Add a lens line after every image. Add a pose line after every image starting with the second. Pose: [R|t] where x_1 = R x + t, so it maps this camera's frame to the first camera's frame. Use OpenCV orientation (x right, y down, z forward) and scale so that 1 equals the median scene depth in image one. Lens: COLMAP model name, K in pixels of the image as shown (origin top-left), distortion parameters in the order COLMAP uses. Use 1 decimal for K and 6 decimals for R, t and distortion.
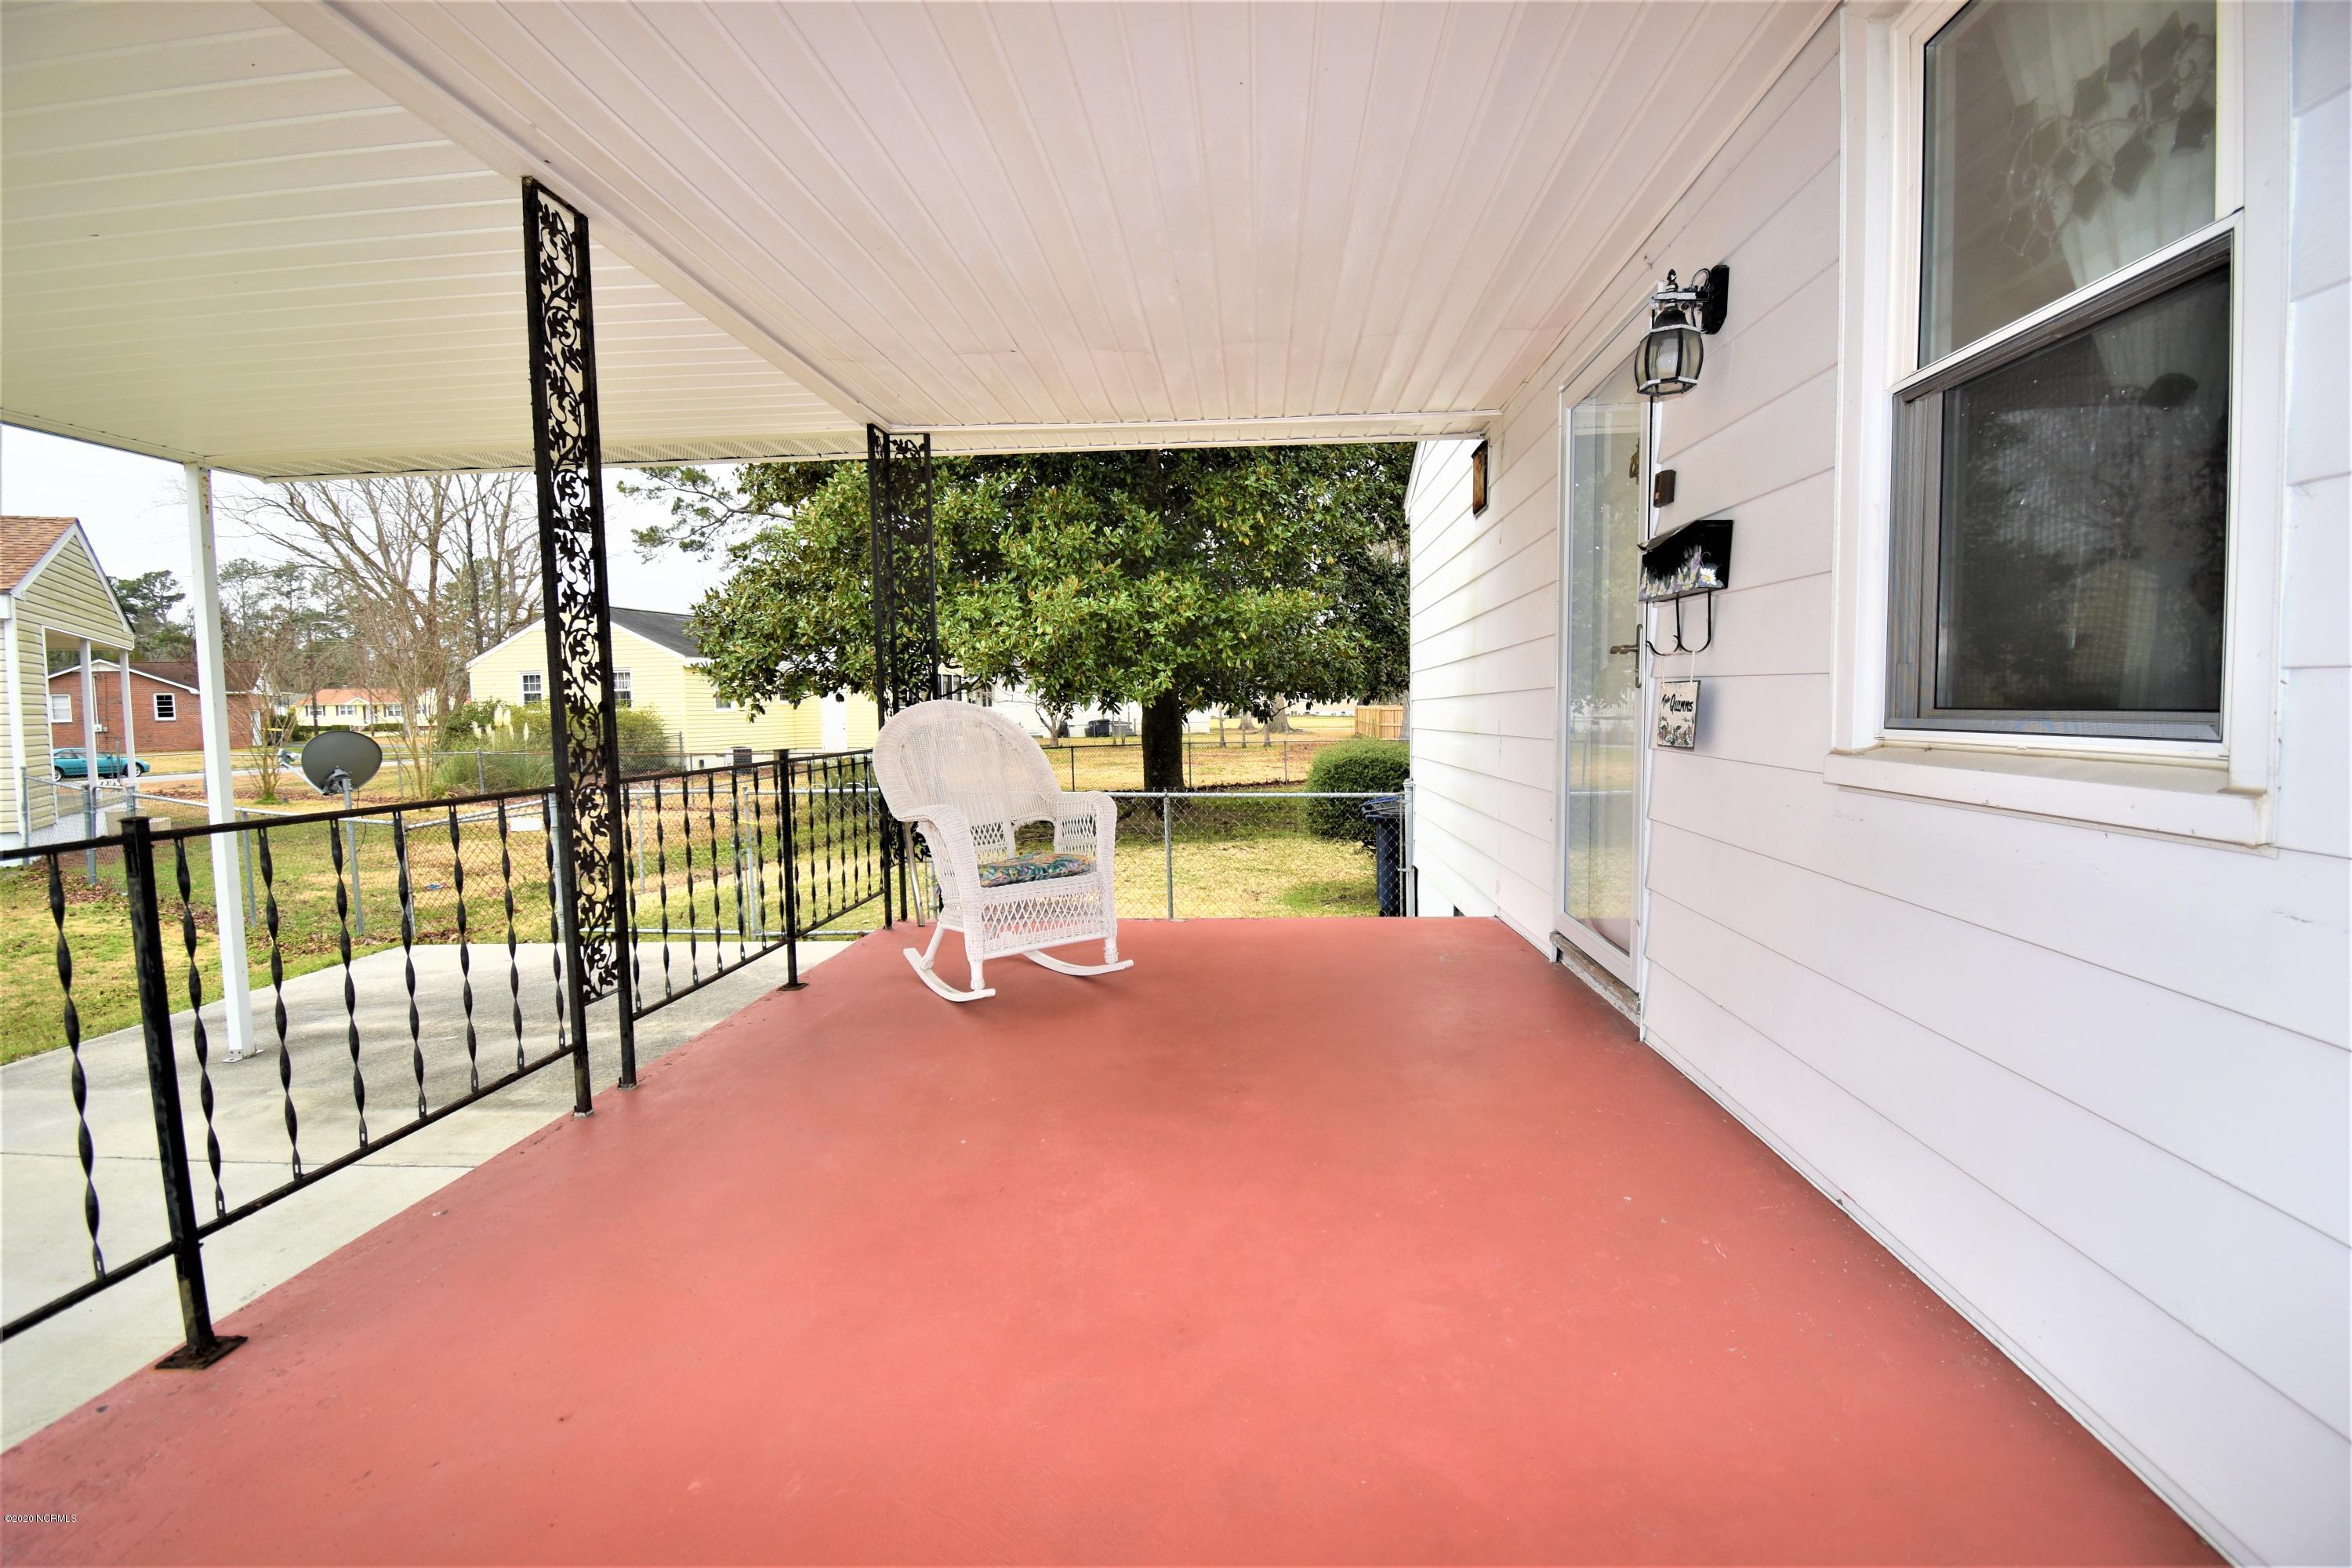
lens RADIAL K [[1060.5, 0, 1167.6], [0, 1060.5, 767.0], [0, 0, 1]] dist [0.021696, -0.027415]
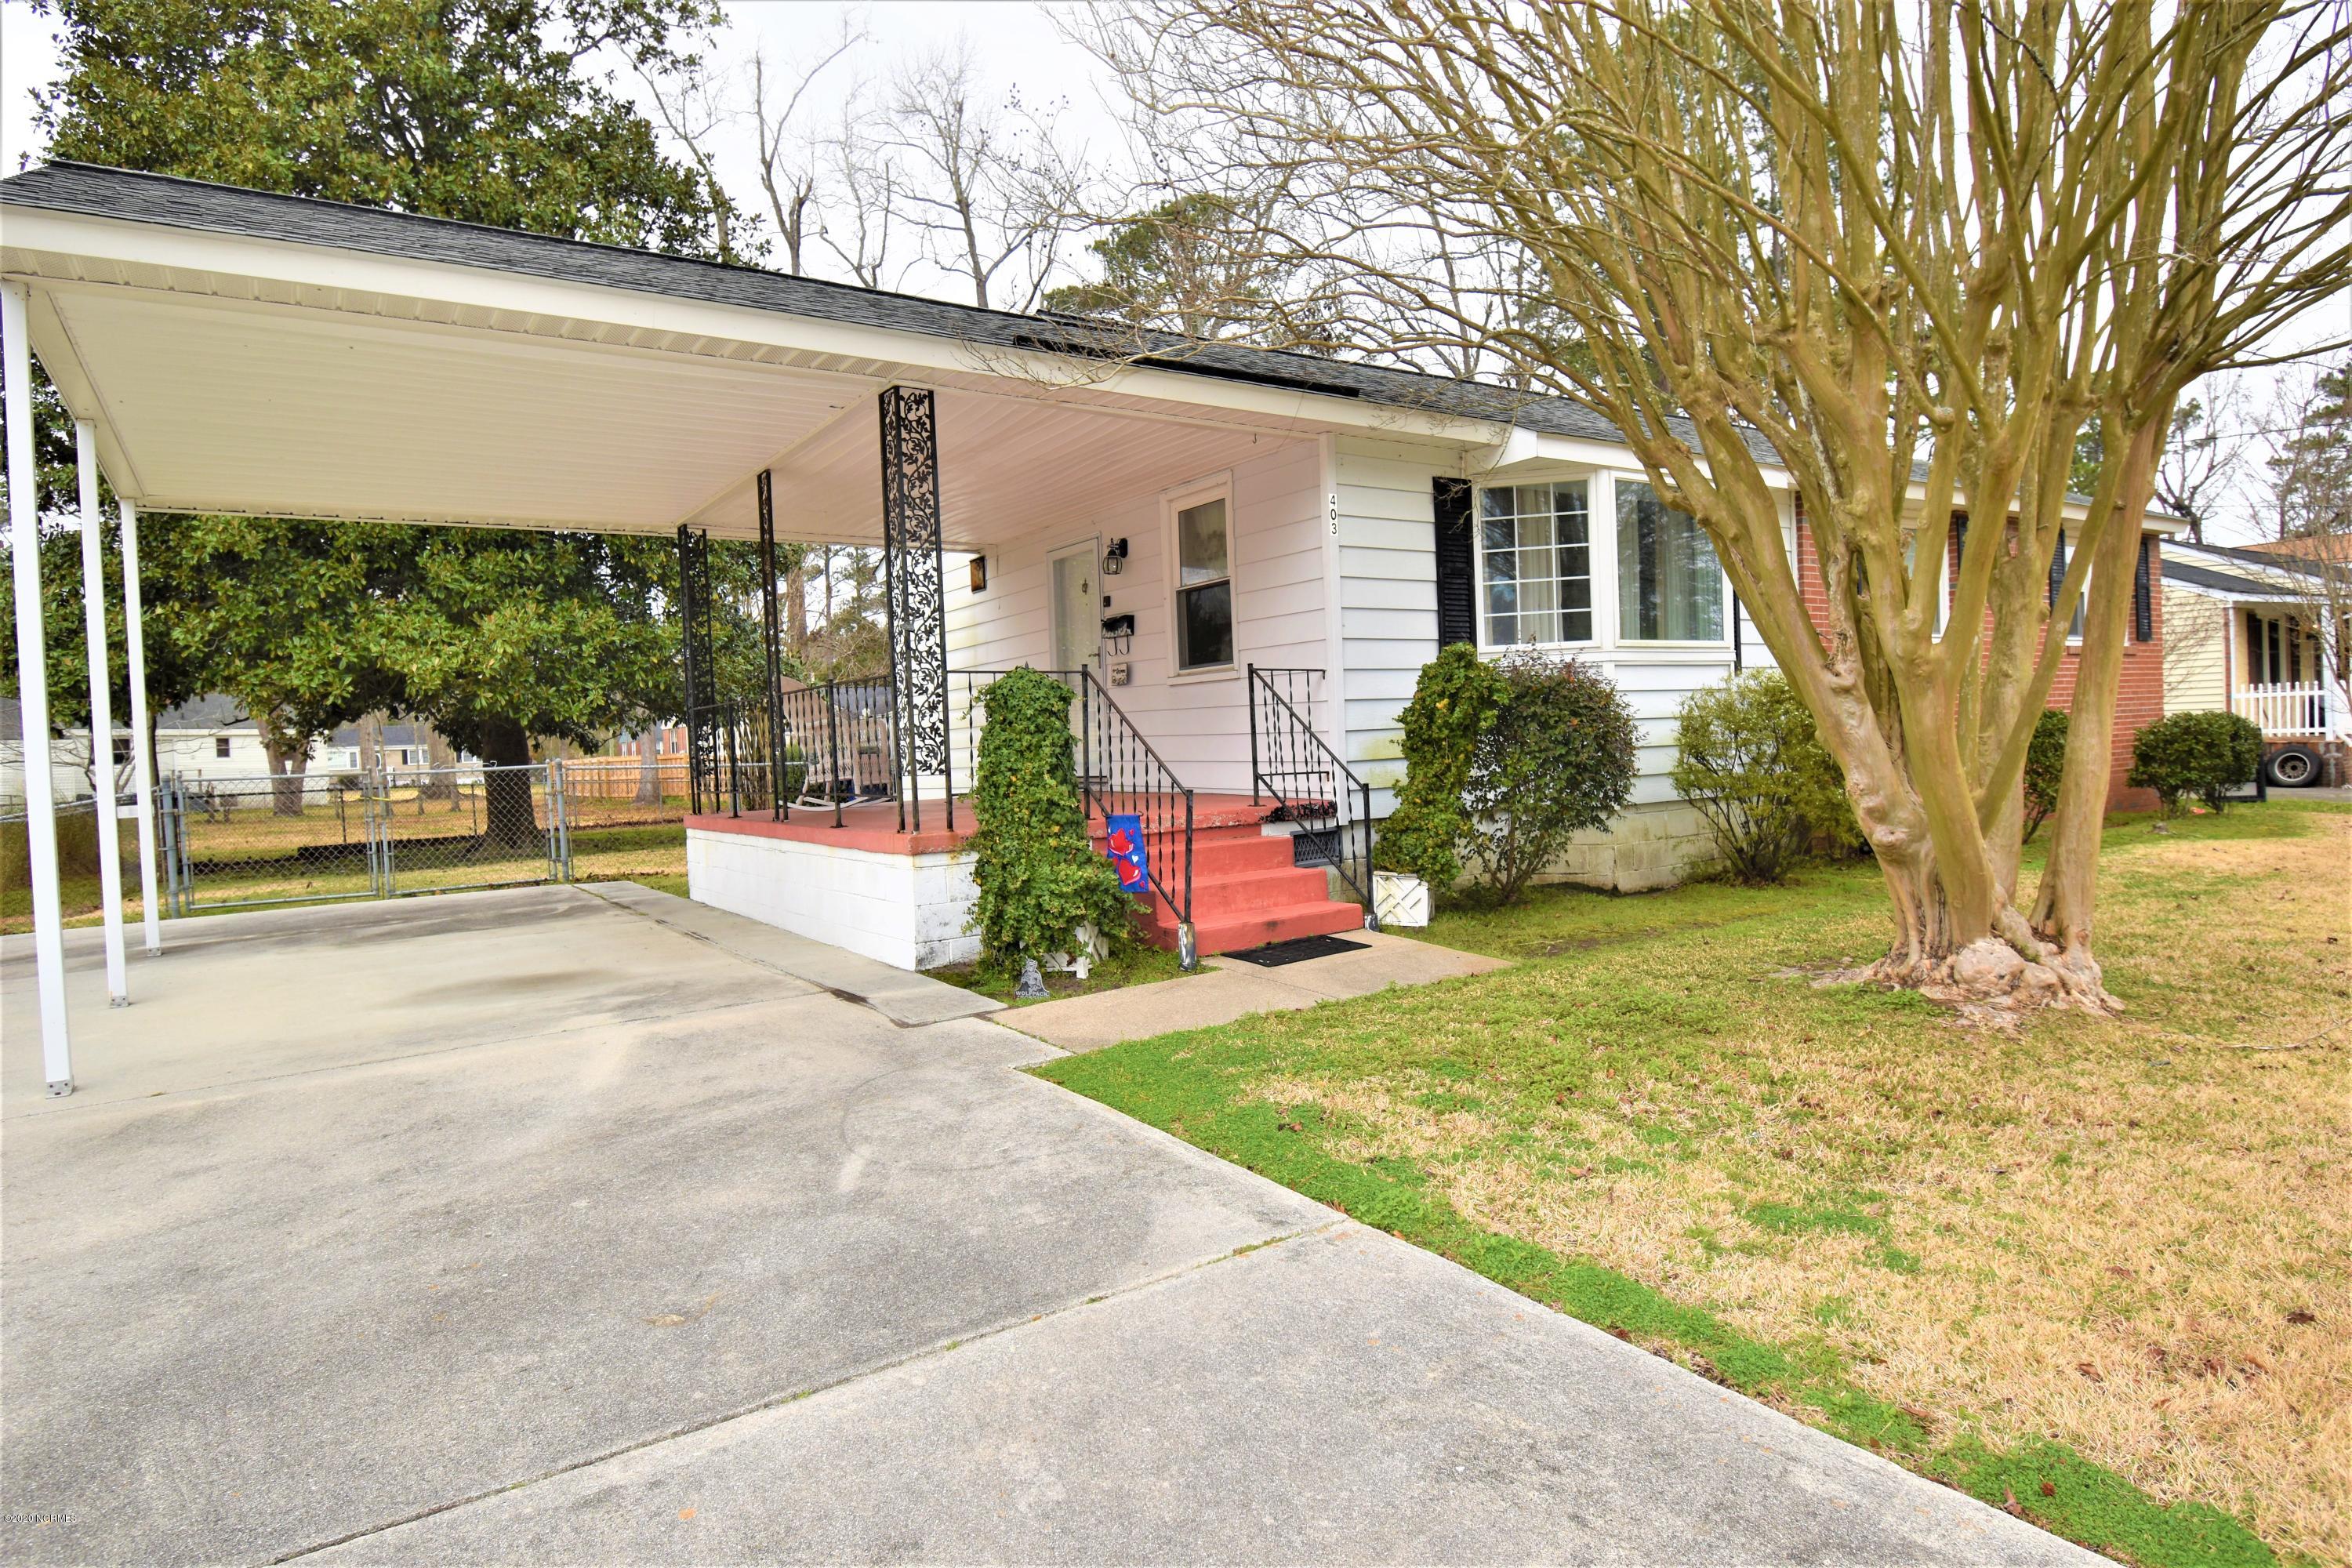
lens RADIAL K [[1354.2, 0, 1176.0], [0, 1354.2, 784.0], [0, 0, 1]] dist [-0.000983, -0.000207]
pose [[0.785602, -0.034568, 0.617765, -0.964067], [0.064247, 0.997598, -0.025879, 0.199210], [-0.615387, 0.060020, 0.785937, -1.147656]]
